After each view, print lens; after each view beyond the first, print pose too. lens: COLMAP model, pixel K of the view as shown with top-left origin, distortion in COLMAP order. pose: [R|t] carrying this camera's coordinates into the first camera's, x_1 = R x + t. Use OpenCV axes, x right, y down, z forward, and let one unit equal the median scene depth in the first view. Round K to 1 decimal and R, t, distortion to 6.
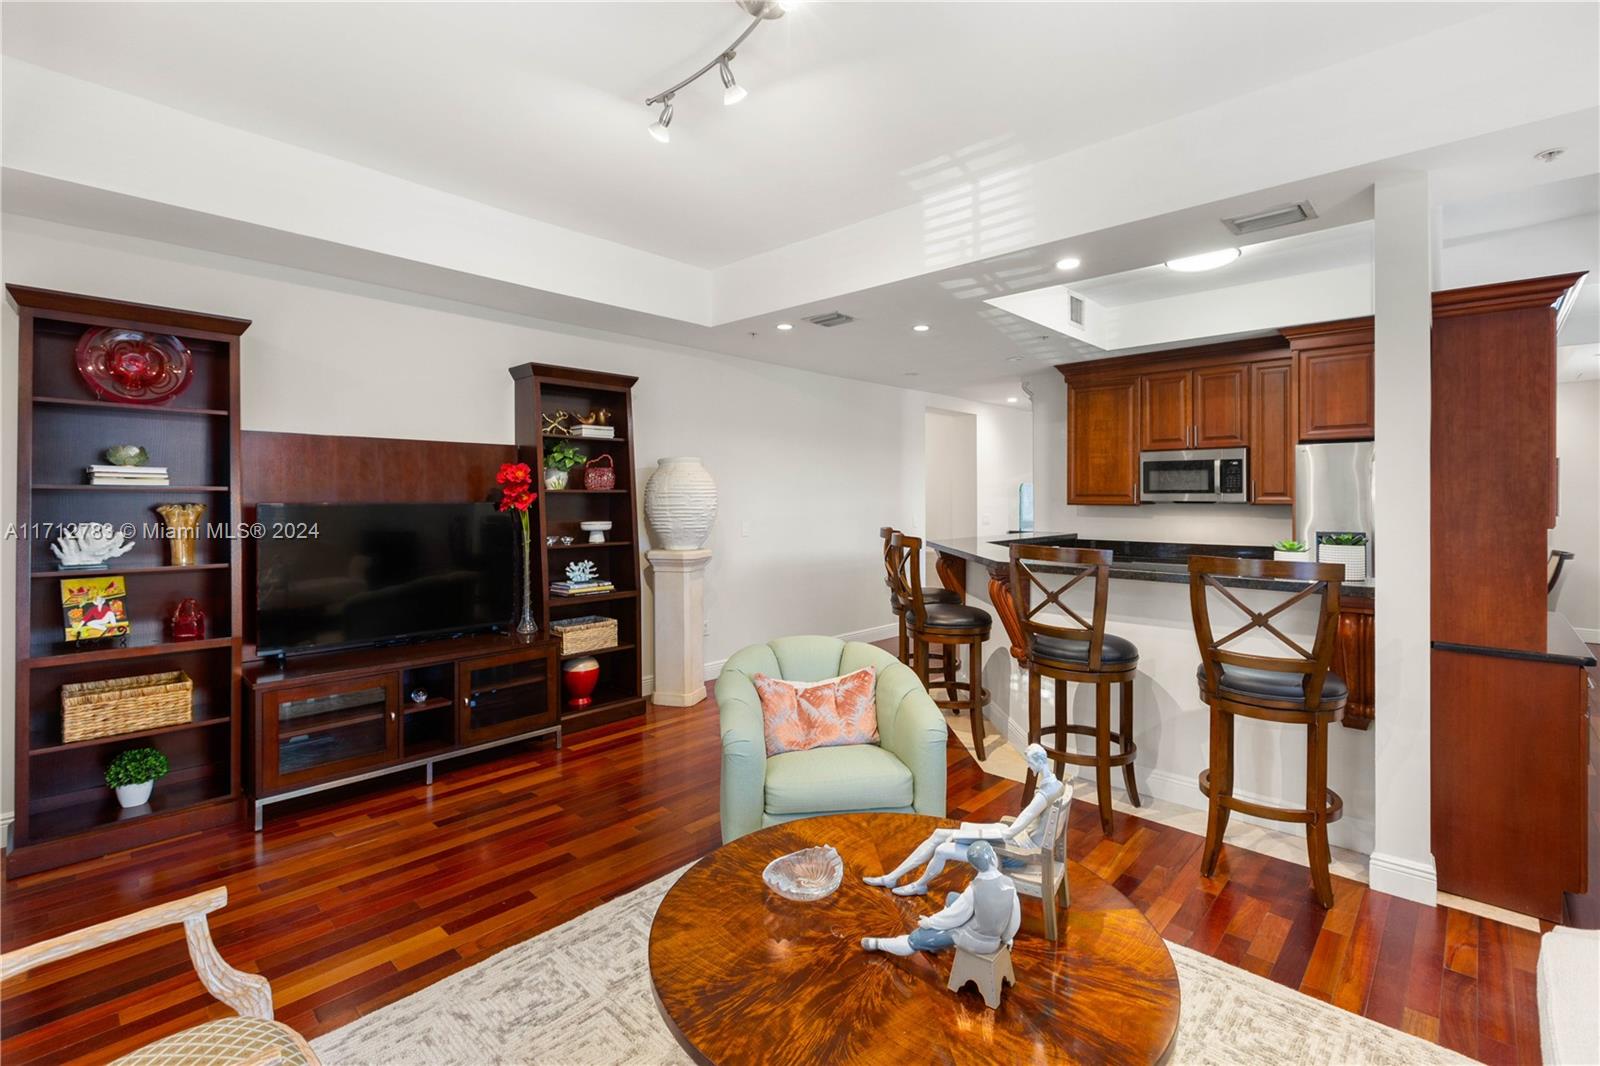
lens RADIAL K [[729.0, 0, 797.3], [0, 729.0, 489.5], [0, 0, 1]] dist [-0.000235, -0.000836]
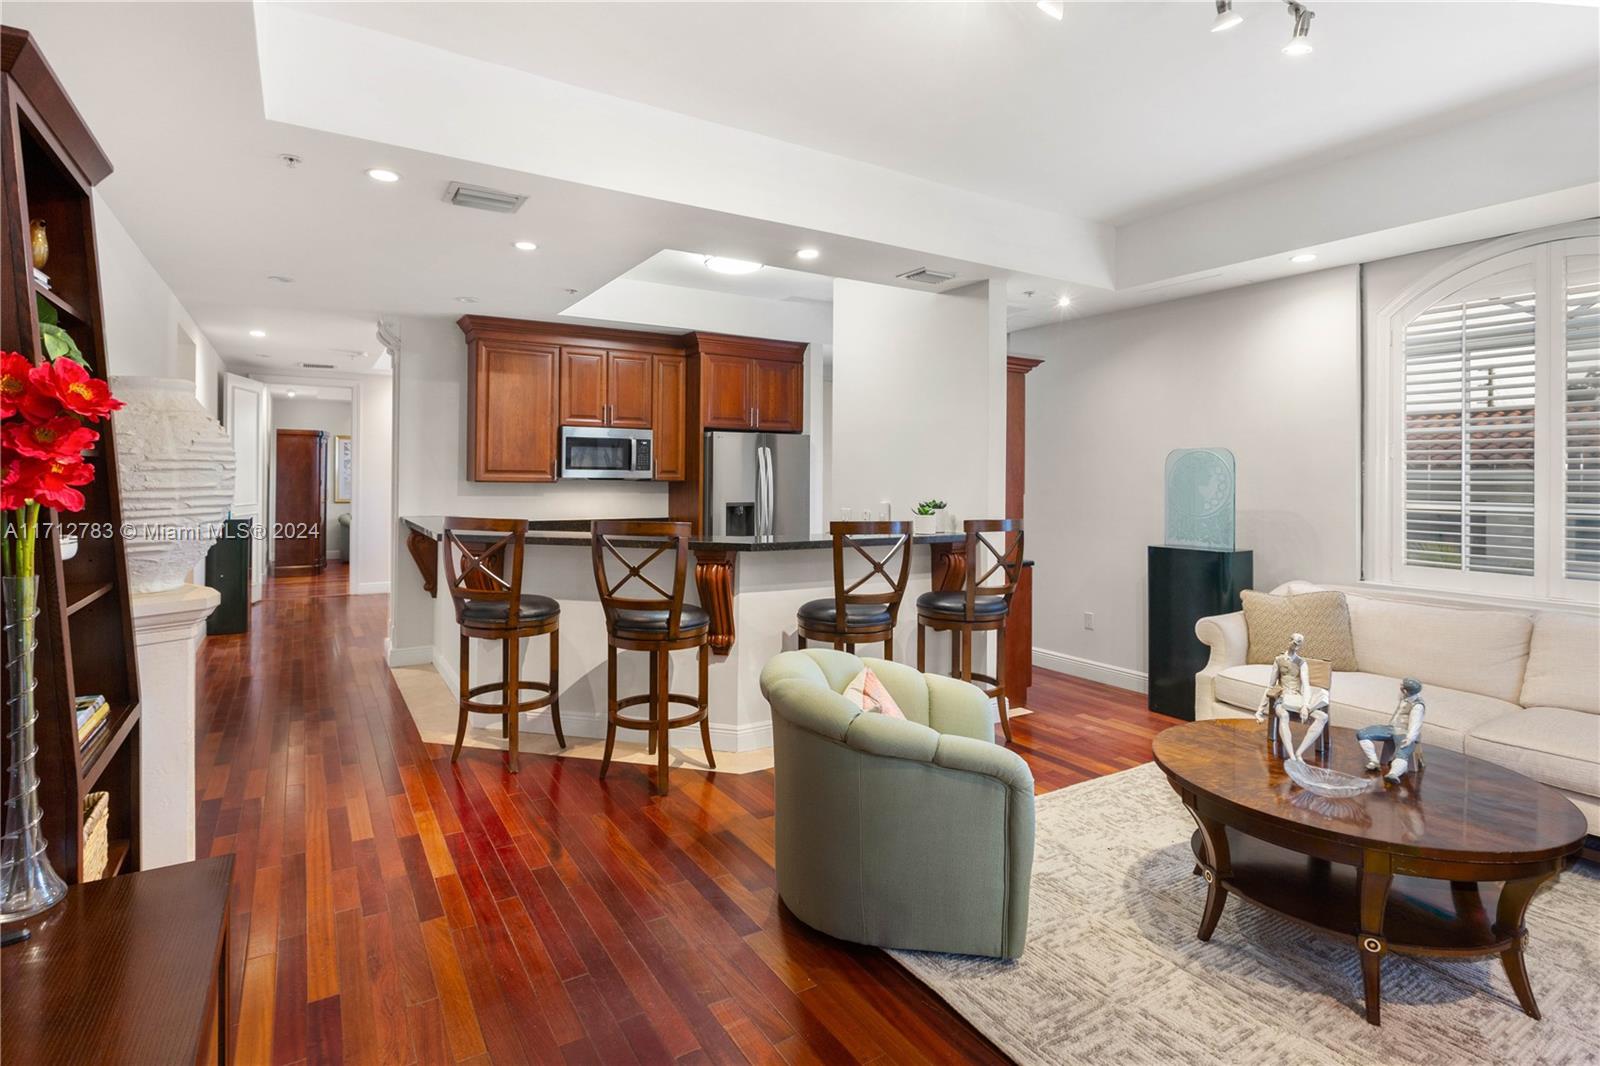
lens RADIAL K [[777.9, 0, 782.1], [0, 777.9, 474.3], [0, 0, 1]] dist [0.004929, -0.000014]
pose [[0.285148, 0.003344, 0.958478, -0.734641], [-0.013532, 0.999908, 0.000537, 0.012404], [-0.958388, -0.013123, 0.285167, 0.737245]]
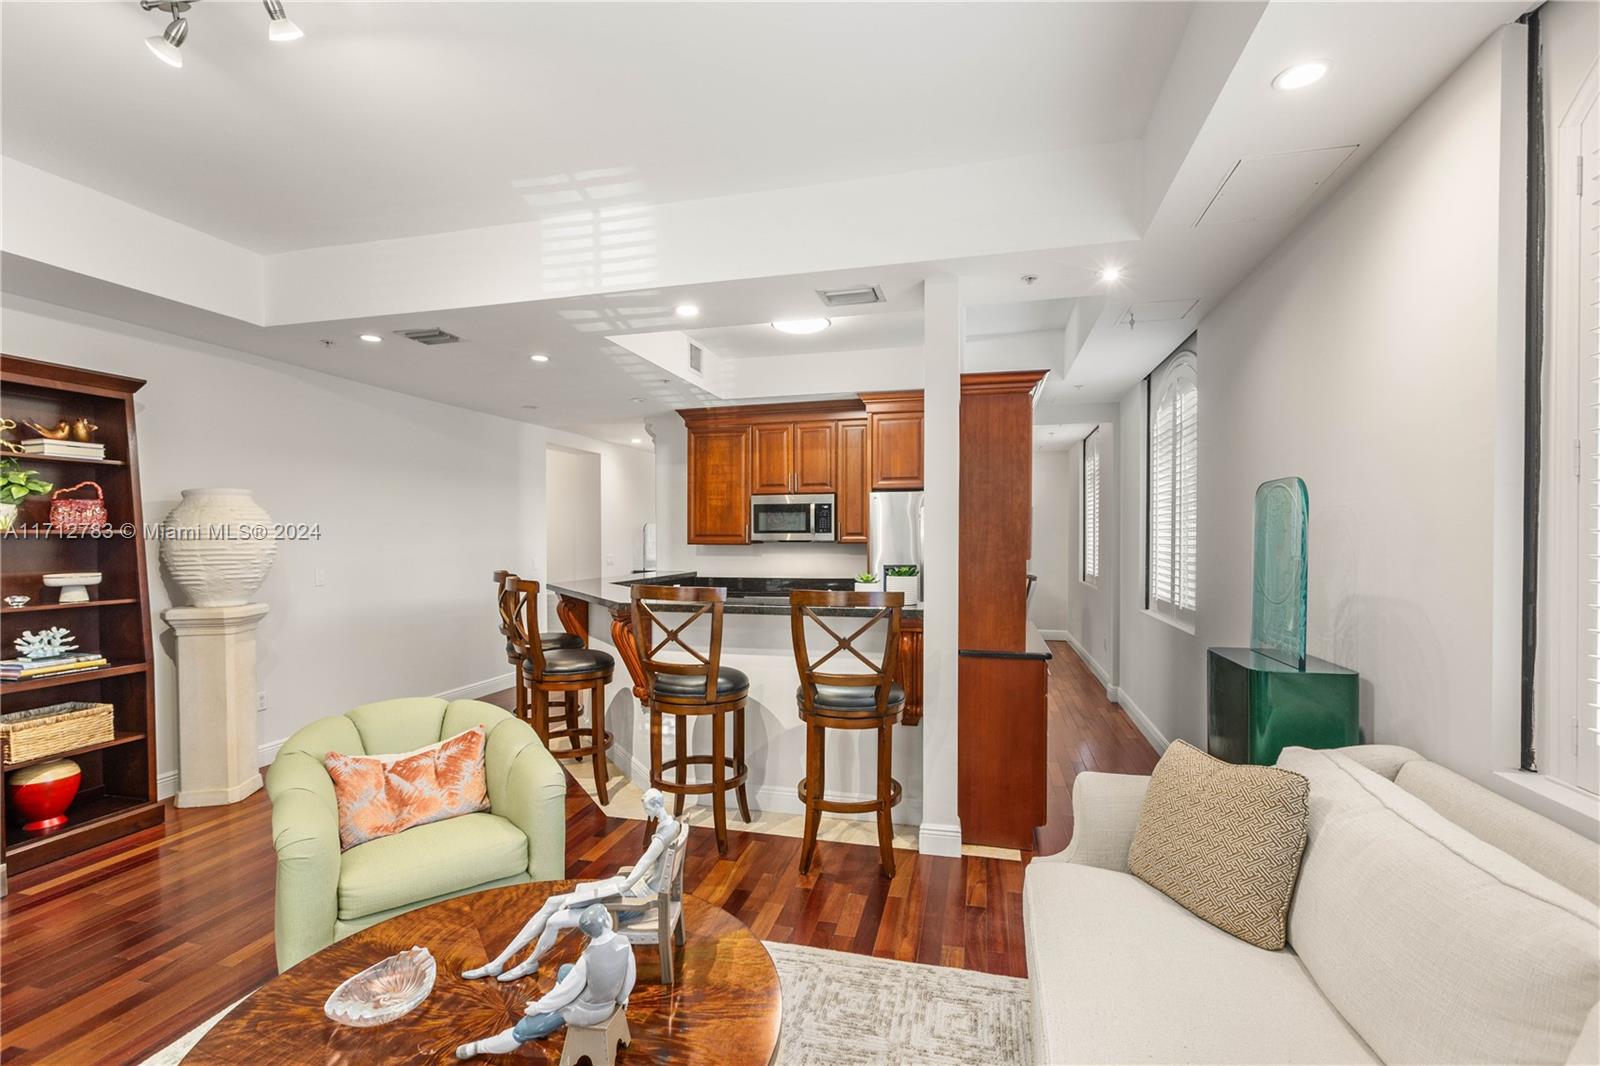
lens RADIAL K [[729.0, 0, 794.8], [0, 729.0, 539.8], [0, 0, 1]] dist [-0.000235, -0.000836]
pose [[0.878113, -0.005714, 0.478419, 0.011339], [-0.001115, 0.999902, 0.013990, -0.000513], [-0.478452, -0.012818, 0.878020, 0.020358]]
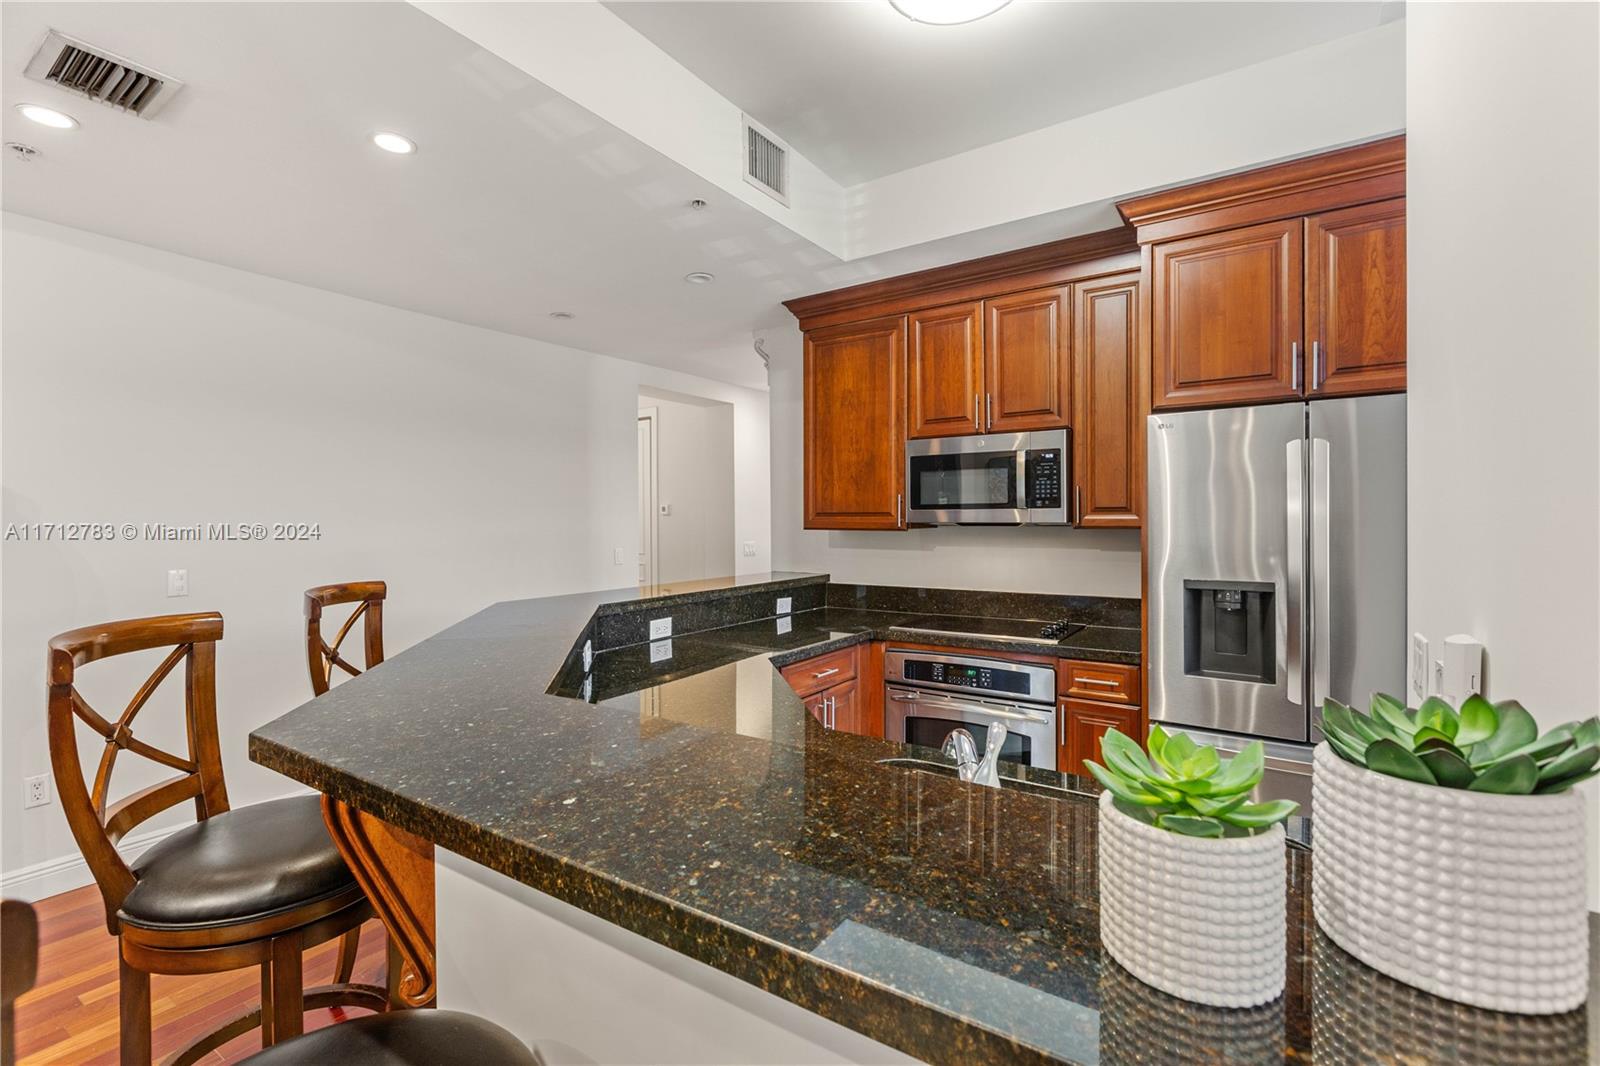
lens RADIAL K [[729.0, 0, 794.0], [0, 729.0, 519.5], [0, 0, 1]] dist [-0.000235, -0.000836]
pose [[0.988013, -0.002615, 0.154351, 0.495198], [0.001984, 0.999989, 0.004237, 0.017788], [-0.154360, -0.003880, 0.988007, 0.731735]]
